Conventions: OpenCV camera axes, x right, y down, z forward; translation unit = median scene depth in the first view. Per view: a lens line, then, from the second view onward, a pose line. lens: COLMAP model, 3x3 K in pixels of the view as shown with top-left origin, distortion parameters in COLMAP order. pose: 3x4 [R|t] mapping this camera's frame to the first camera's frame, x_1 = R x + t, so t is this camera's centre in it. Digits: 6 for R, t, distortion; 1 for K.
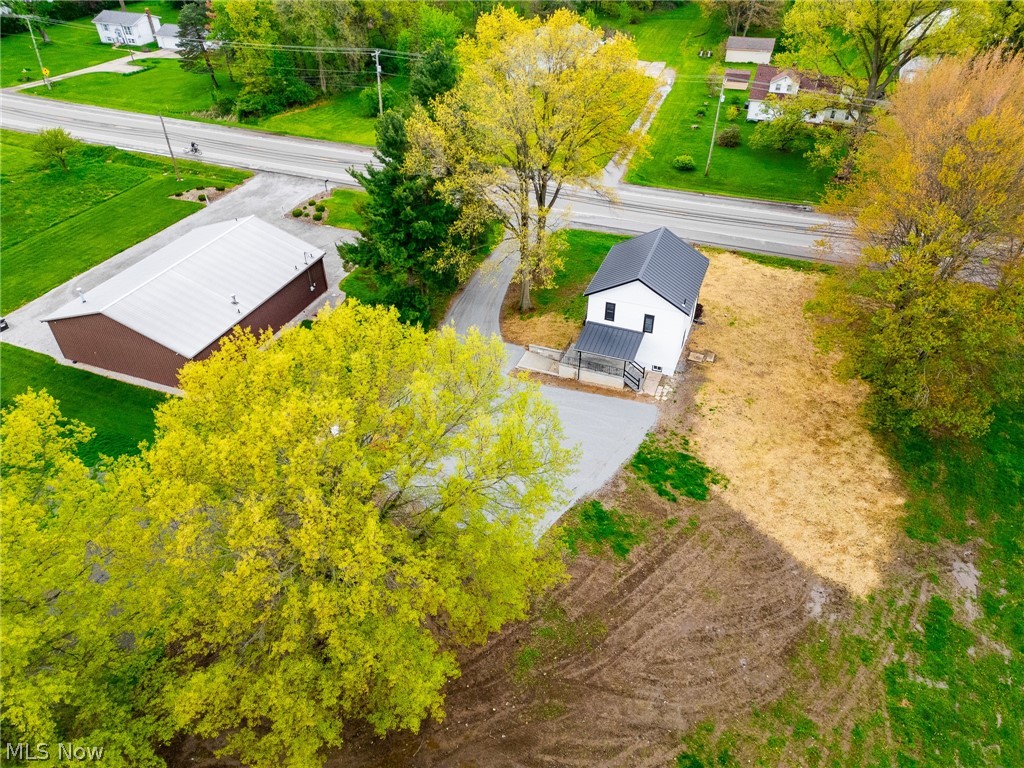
lens RADIAL K [[706.8, 0, 512.0], [0, 706.8, 384.0], [0, 0, 1]] dist [0.070278, -0.058171]
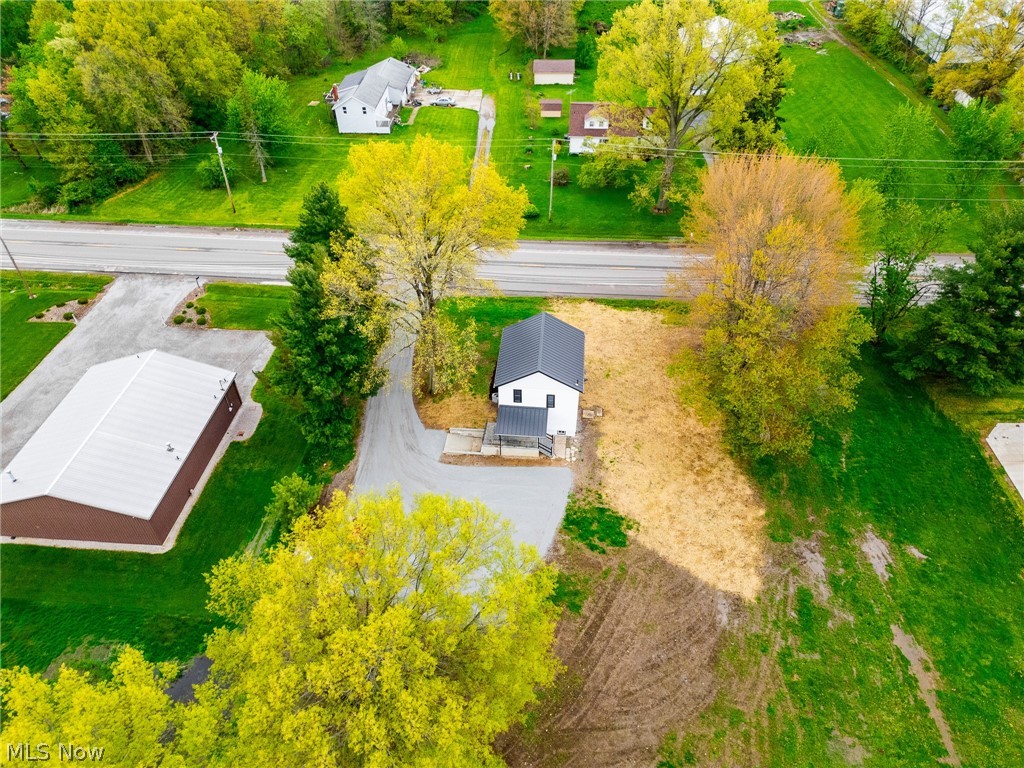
lens RADIAL K [[704.8, 0, 512.0], [0, 704.8, 384.0], [0, 0, 1]] dist [0.090732, -0.090539]
pose [[0.960213, -0.185023, 0.209184, -0.121264], [0.174401, 0.982304, 0.068293, -0.218922], [-0.218118, -0.029094, 0.975489, -0.159143]]
